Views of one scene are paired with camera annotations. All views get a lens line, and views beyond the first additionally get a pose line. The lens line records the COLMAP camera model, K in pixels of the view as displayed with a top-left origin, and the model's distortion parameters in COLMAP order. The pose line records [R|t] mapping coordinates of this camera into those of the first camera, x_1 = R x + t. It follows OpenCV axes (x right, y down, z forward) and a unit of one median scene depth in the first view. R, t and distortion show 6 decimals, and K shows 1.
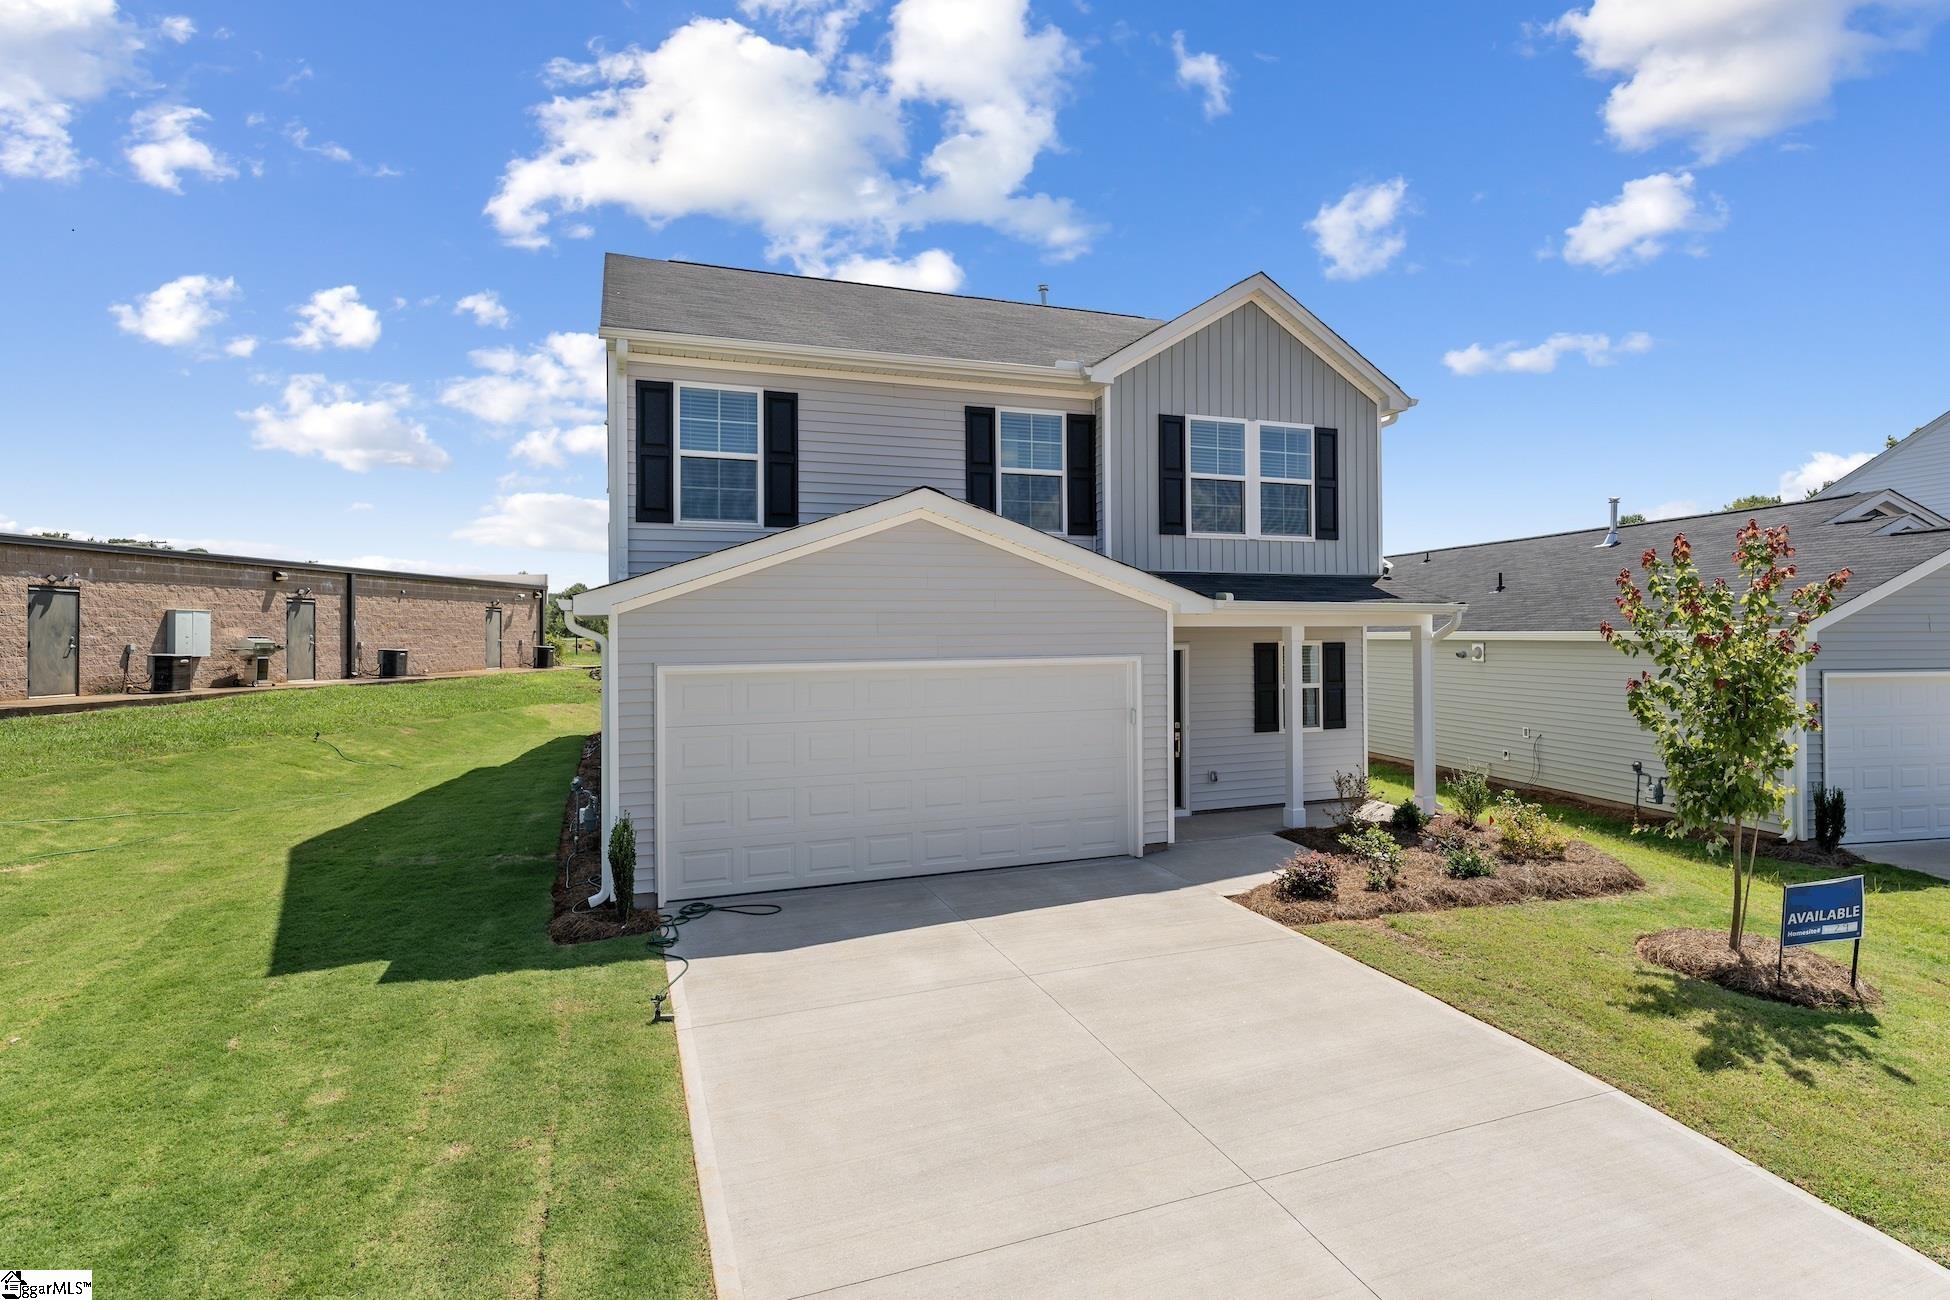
lens RADIAL K [[957.8, 0, 974.1], [0, 957.8, 599.4], [0, 0, 1]] dist [0.000074, -0.000291]
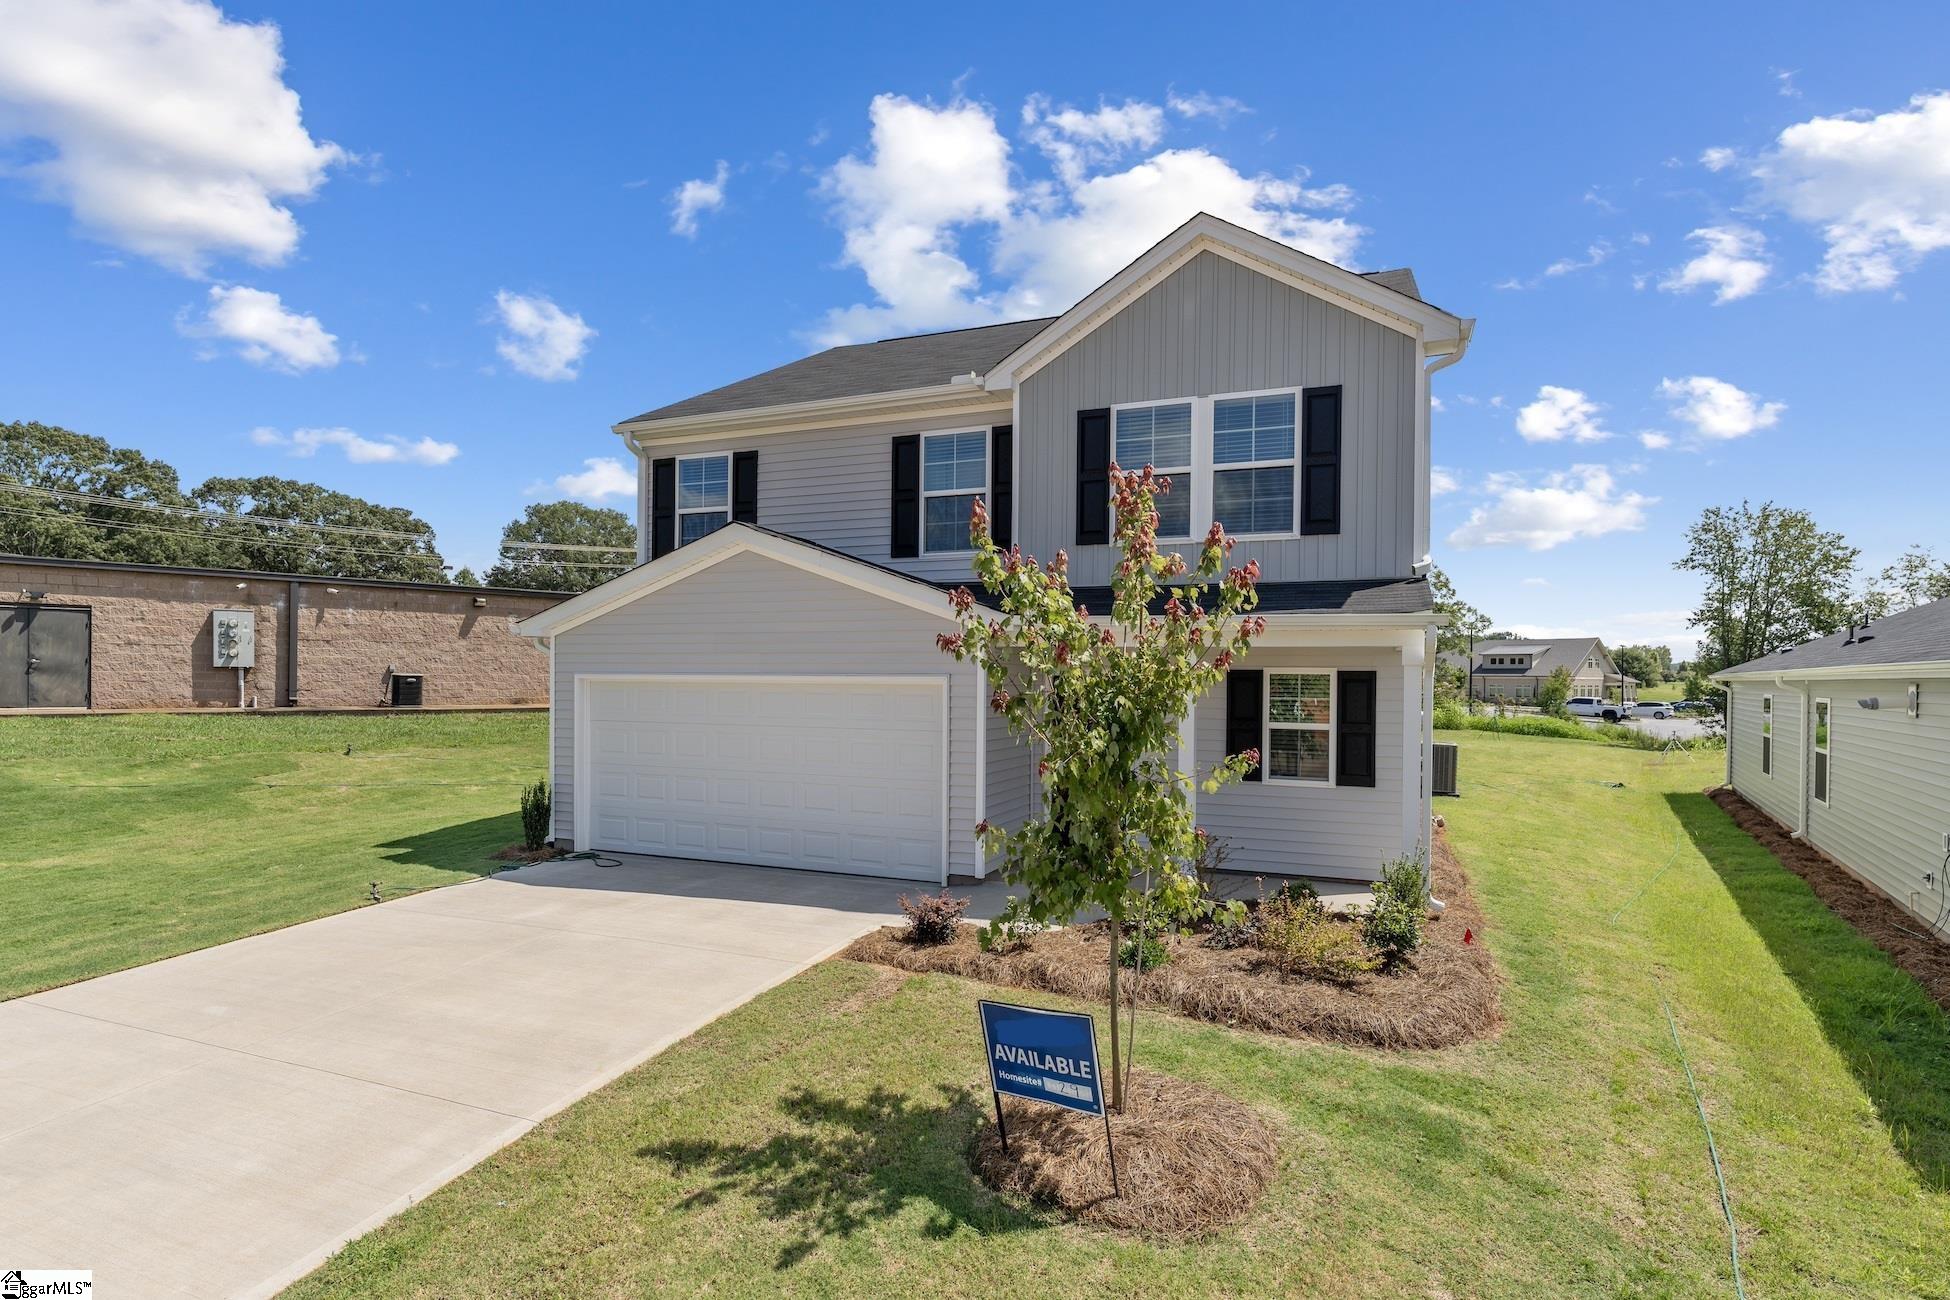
lens RADIAL K [[956.0, 0, 975.0], [0, 956.0, 650.0], [0, 0, 1]] dist [0.000173, -0.000003]
pose [[0.740380, -0.003667, -0.672179, 0.810888], [0.008208, 0.999960, 0.003584, 0.029197], [0.672139, -0.008171, 0.740380, 0.306201]]
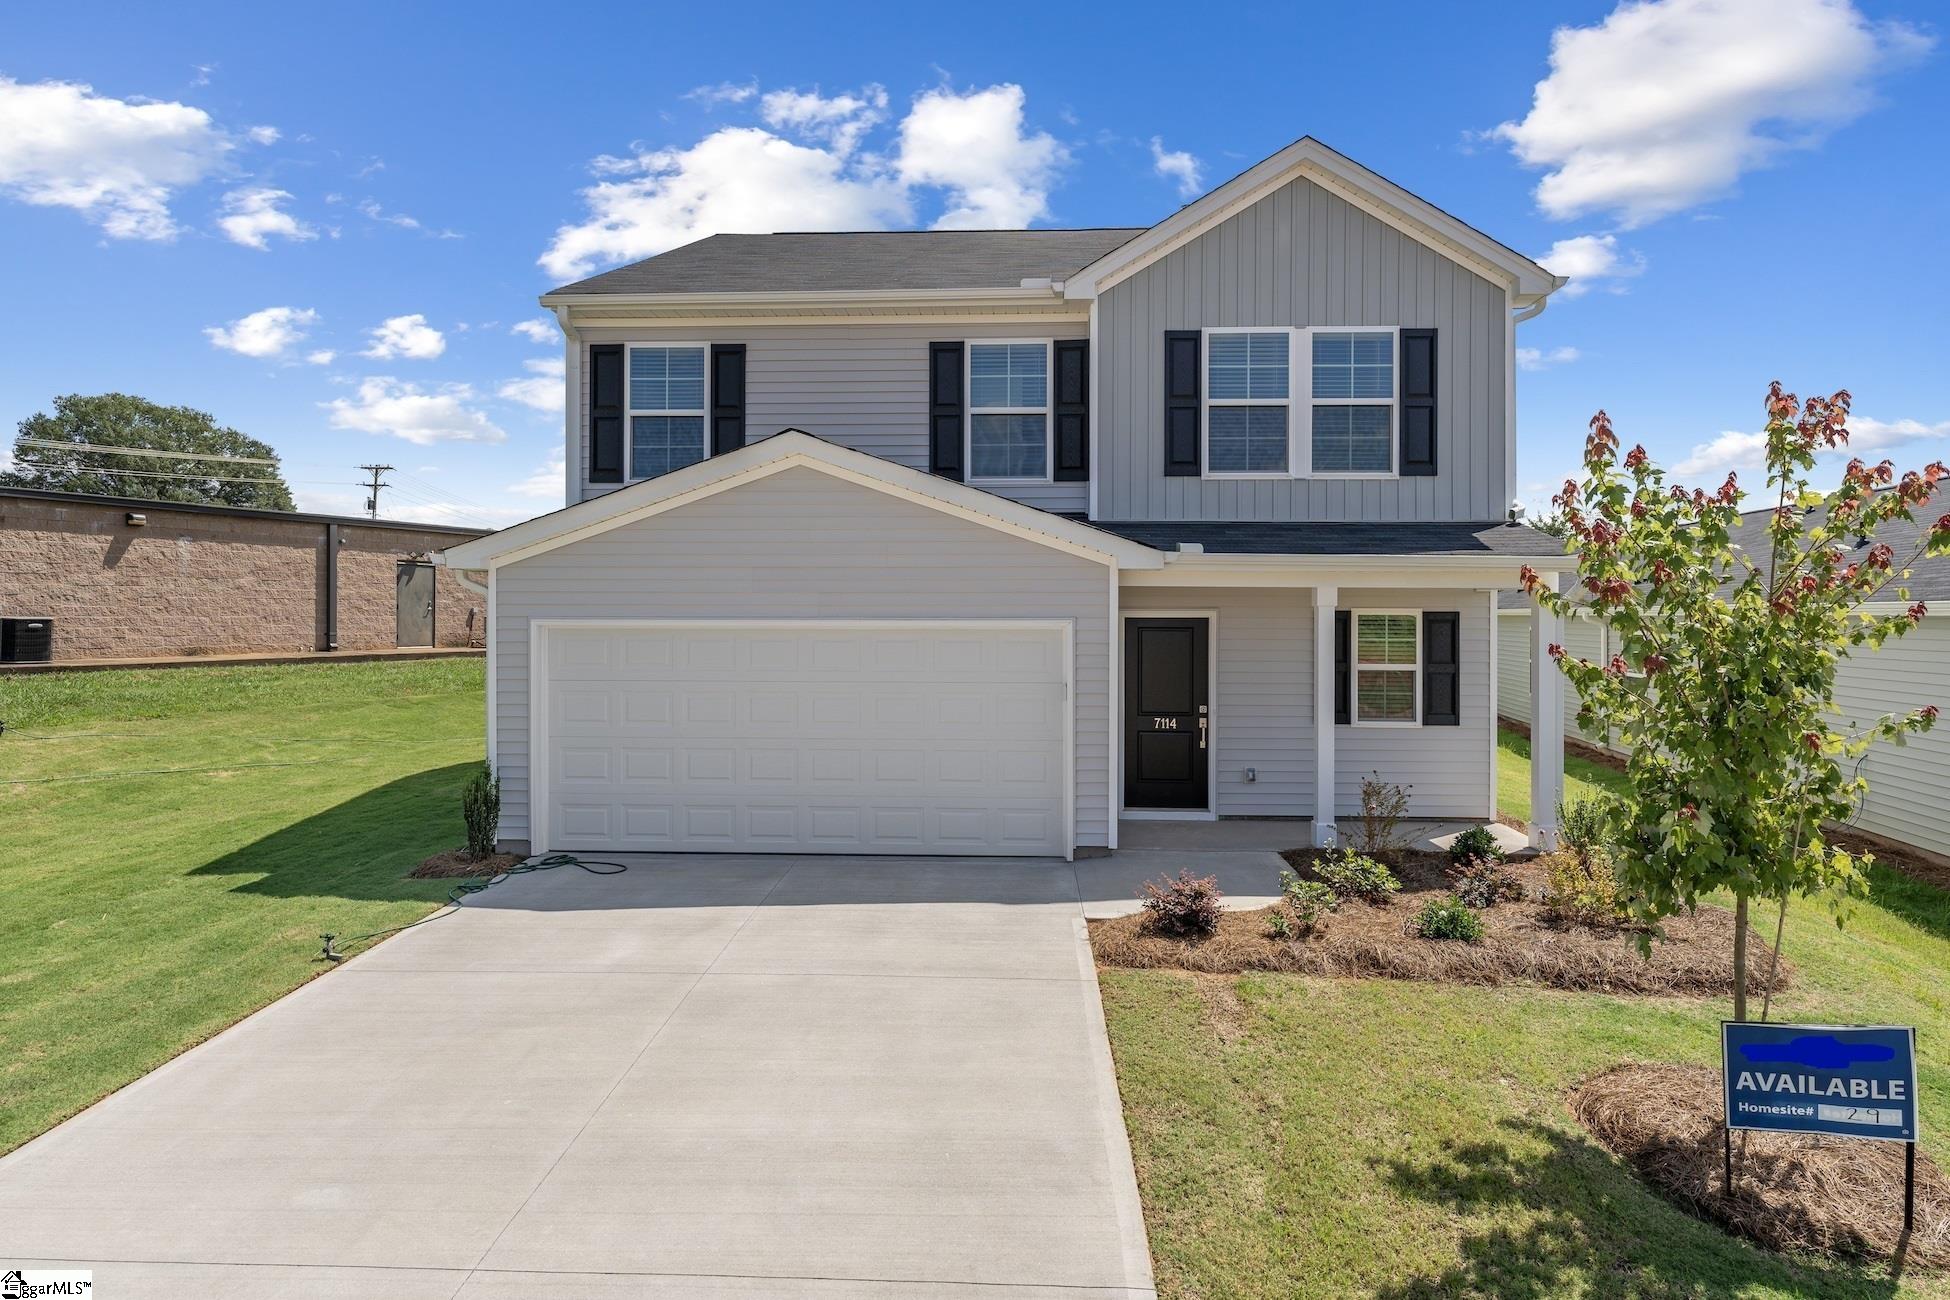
lens RADIAL K [[964.8, 0, 976.9], [0, 964.8, 586.6], [0, 0, 1]] dist [-0.000535, -0.000830]
pose [[0.922785, 0.000536, -0.385315, 0.409106], [0.002477, 0.999970, 0.007323, 0.023173], [0.385307, -0.007712, 0.922756, 0.189789]]
